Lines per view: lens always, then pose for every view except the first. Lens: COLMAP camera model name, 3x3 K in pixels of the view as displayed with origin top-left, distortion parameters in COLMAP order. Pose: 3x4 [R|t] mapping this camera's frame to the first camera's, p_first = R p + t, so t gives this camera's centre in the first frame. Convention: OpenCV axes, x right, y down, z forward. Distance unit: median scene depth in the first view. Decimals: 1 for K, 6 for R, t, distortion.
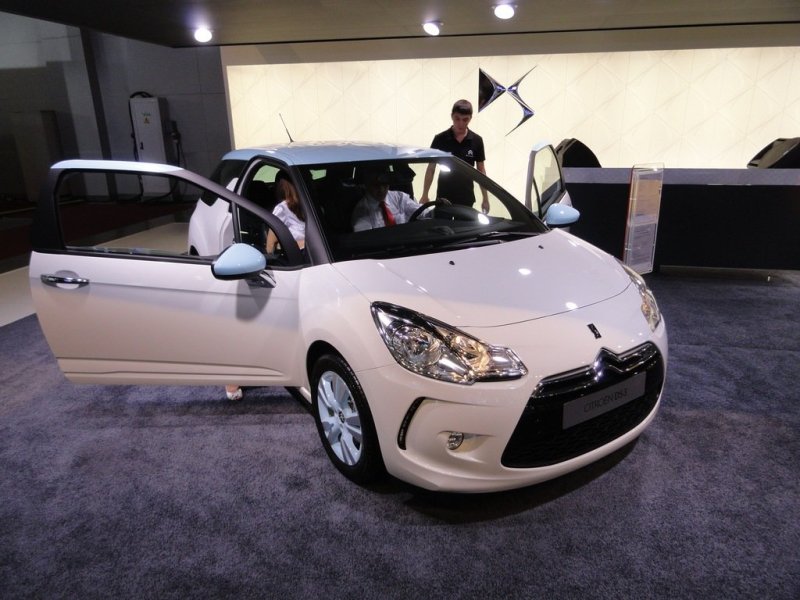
lens RADIAL K [[562.0, 0, 400.0], [0, 562.0, 300.0], [0, 0, 1]] dist [0.008066, 0.003260]
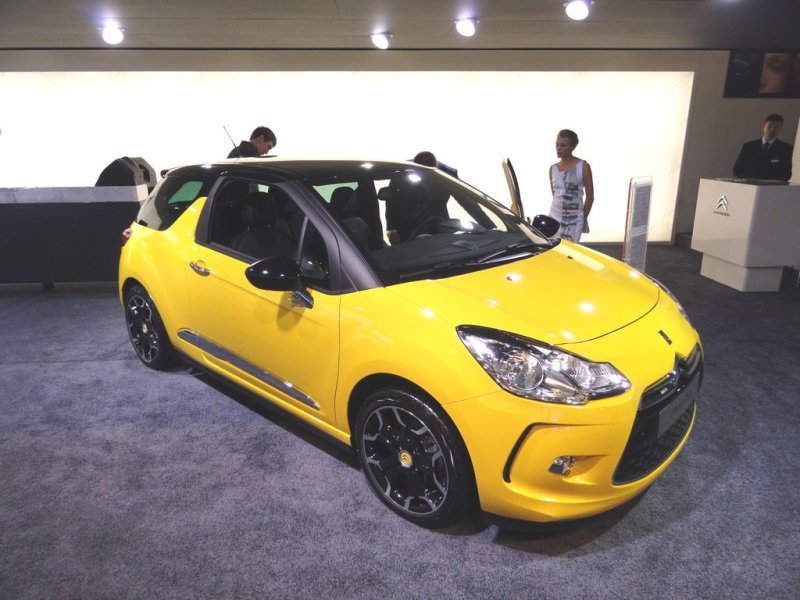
lens RADIAL K [[562.0, 0, 400.0], [0, 562.0, 300.0], [0, 0, 1]] dist [0.008066, 0.003260]
pose [[0.962874, -0.070288, 0.260641, -0.388783], [0.077070, 0.996899, -0.015878, -0.034460], [-0.258717, 0.035376, 0.965305, 0.136685]]
